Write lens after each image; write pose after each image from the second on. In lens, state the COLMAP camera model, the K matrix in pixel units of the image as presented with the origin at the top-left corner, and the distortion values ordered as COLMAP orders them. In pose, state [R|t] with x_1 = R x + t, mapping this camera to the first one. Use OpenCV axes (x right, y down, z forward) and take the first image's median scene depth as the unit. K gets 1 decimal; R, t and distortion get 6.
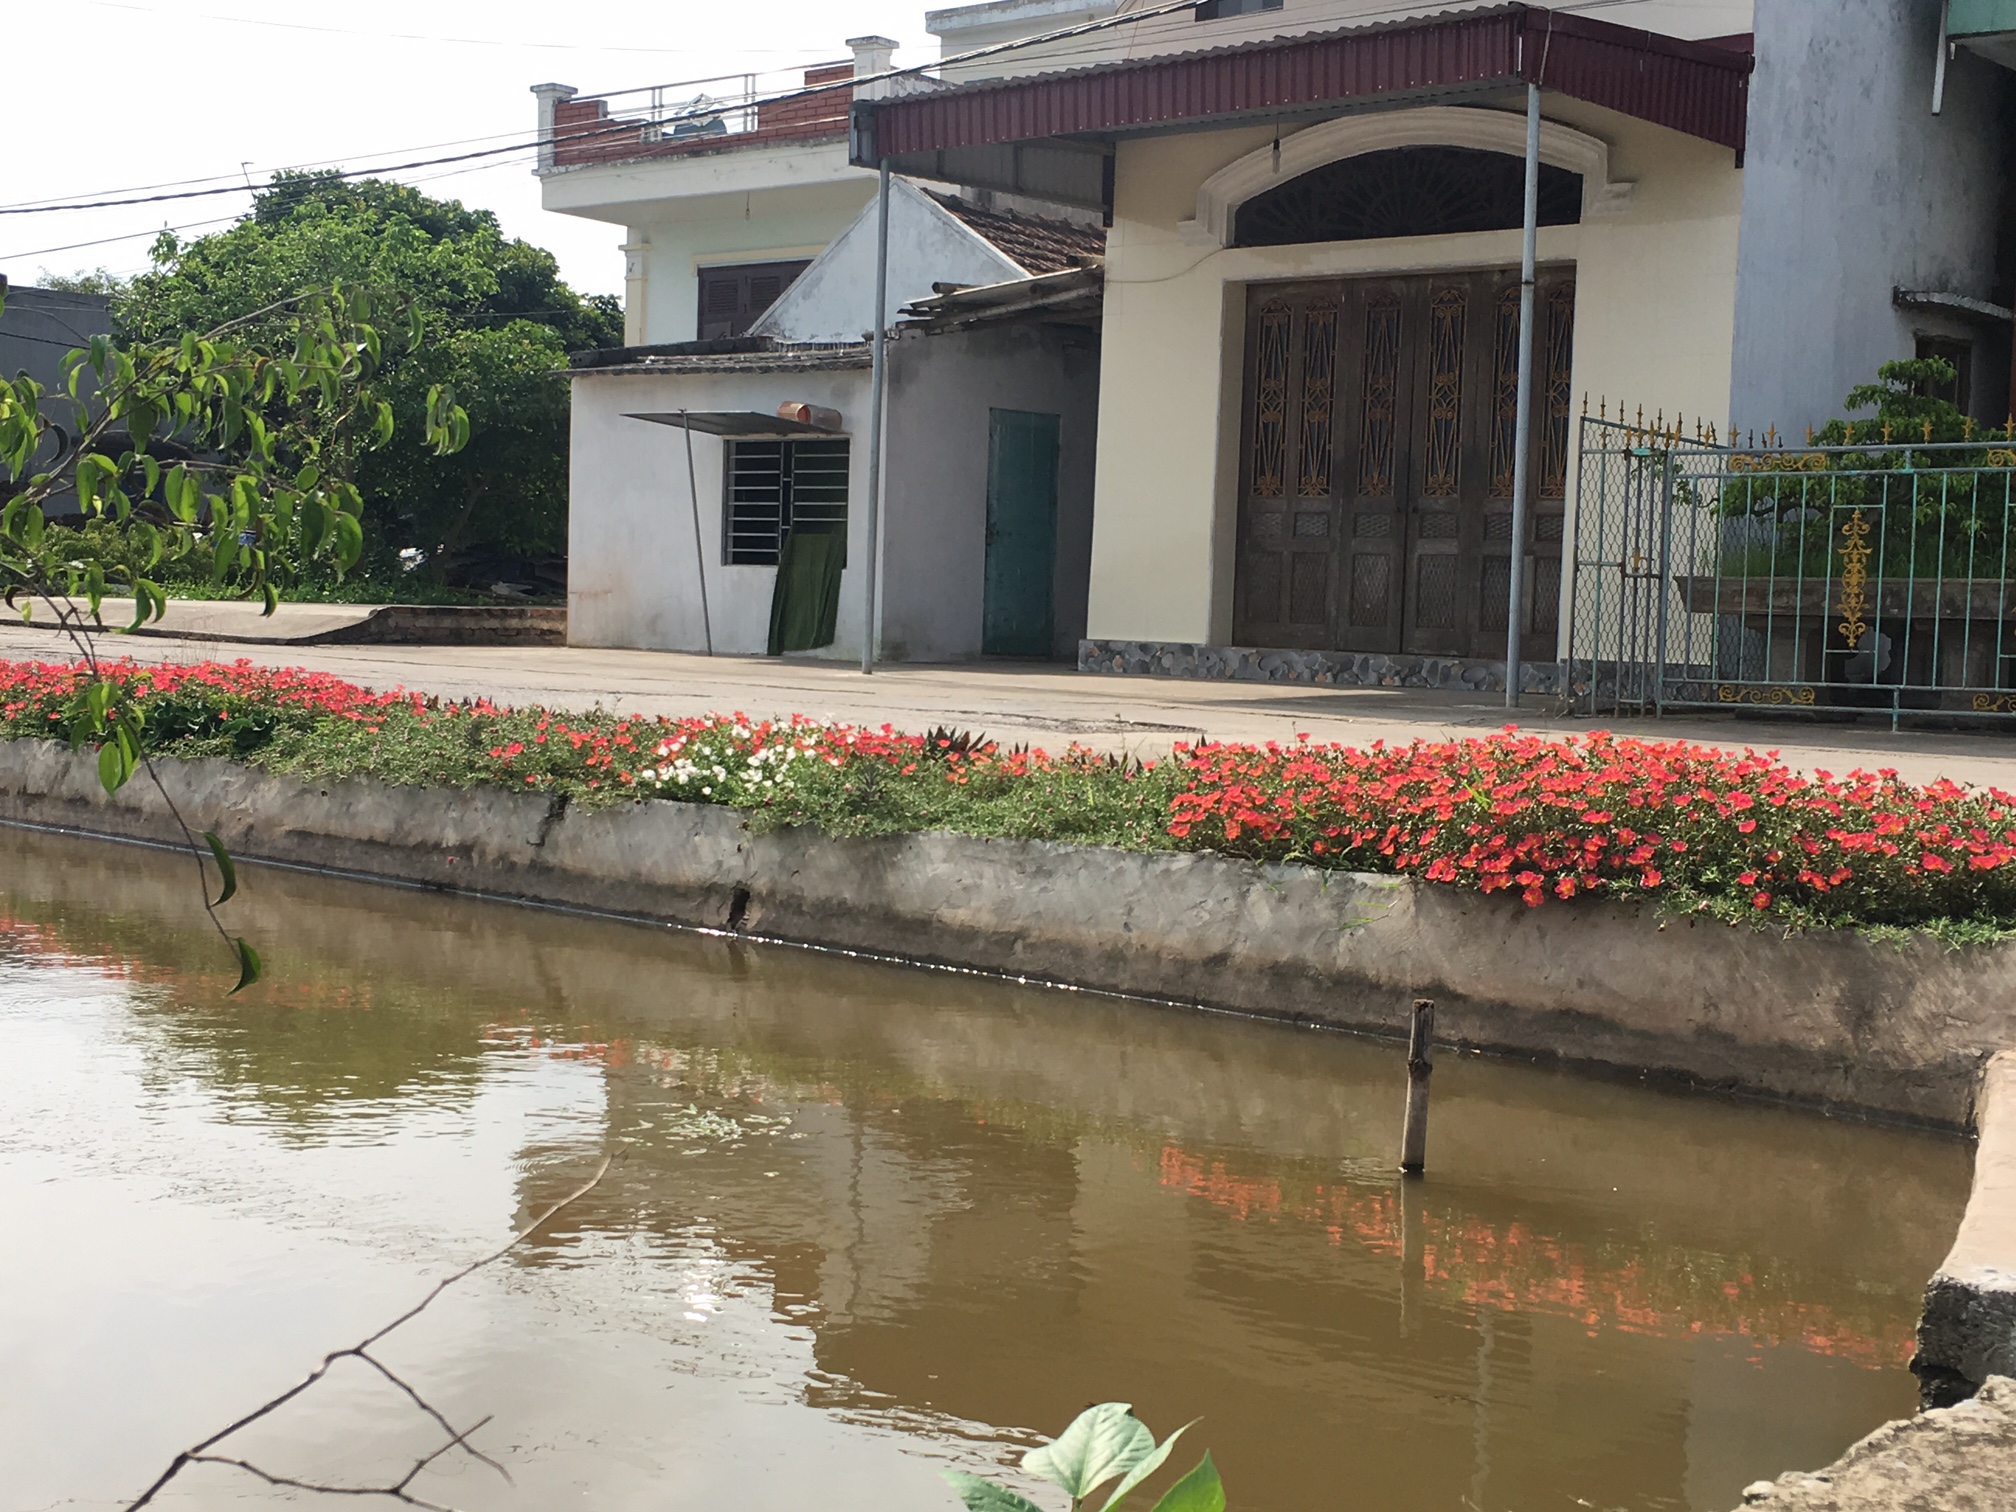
lens RADIAL K [[2617.7, 0, 999.7], [0, 2617.7, 751.2], [0, 0, 1]] dist [0.032740, 0.070447]
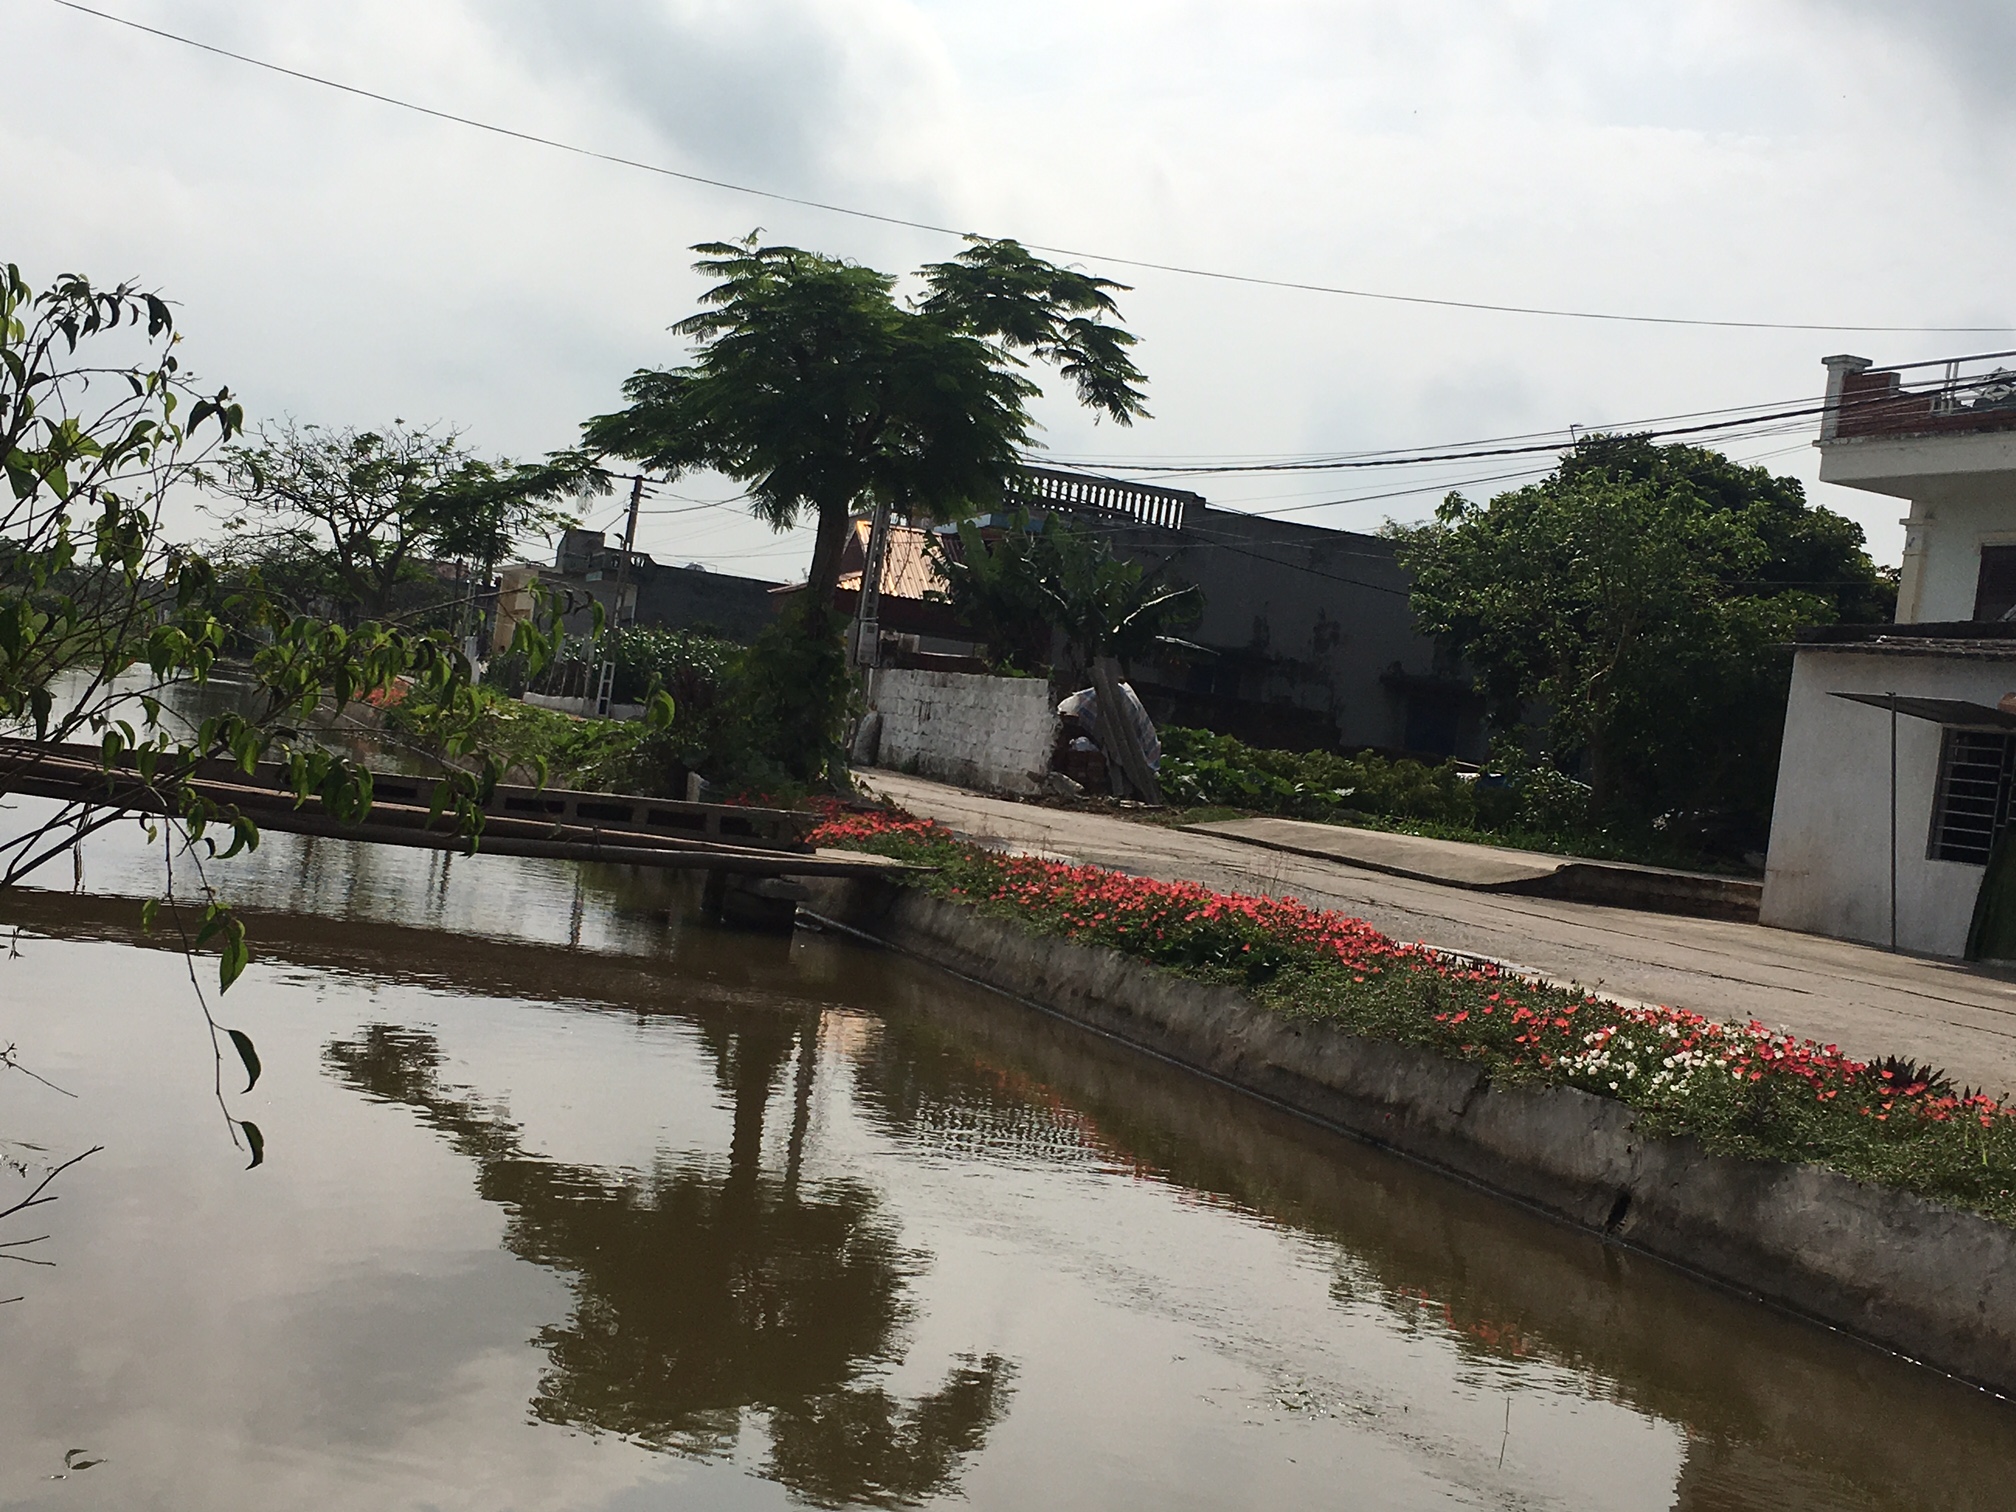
lens RADIAL K [[2617.7, 0, 999.7], [0, 2617.7, 751.2], [0, 0, 1]] dist [0.032740, 0.070447]
pose [[0.872158, 0.088775, -0.481103, 0.130847], [-0.134266, 0.989073, -0.060893, -0.015834], [0.470440, 0.117704, 0.874547, 0.020460]]
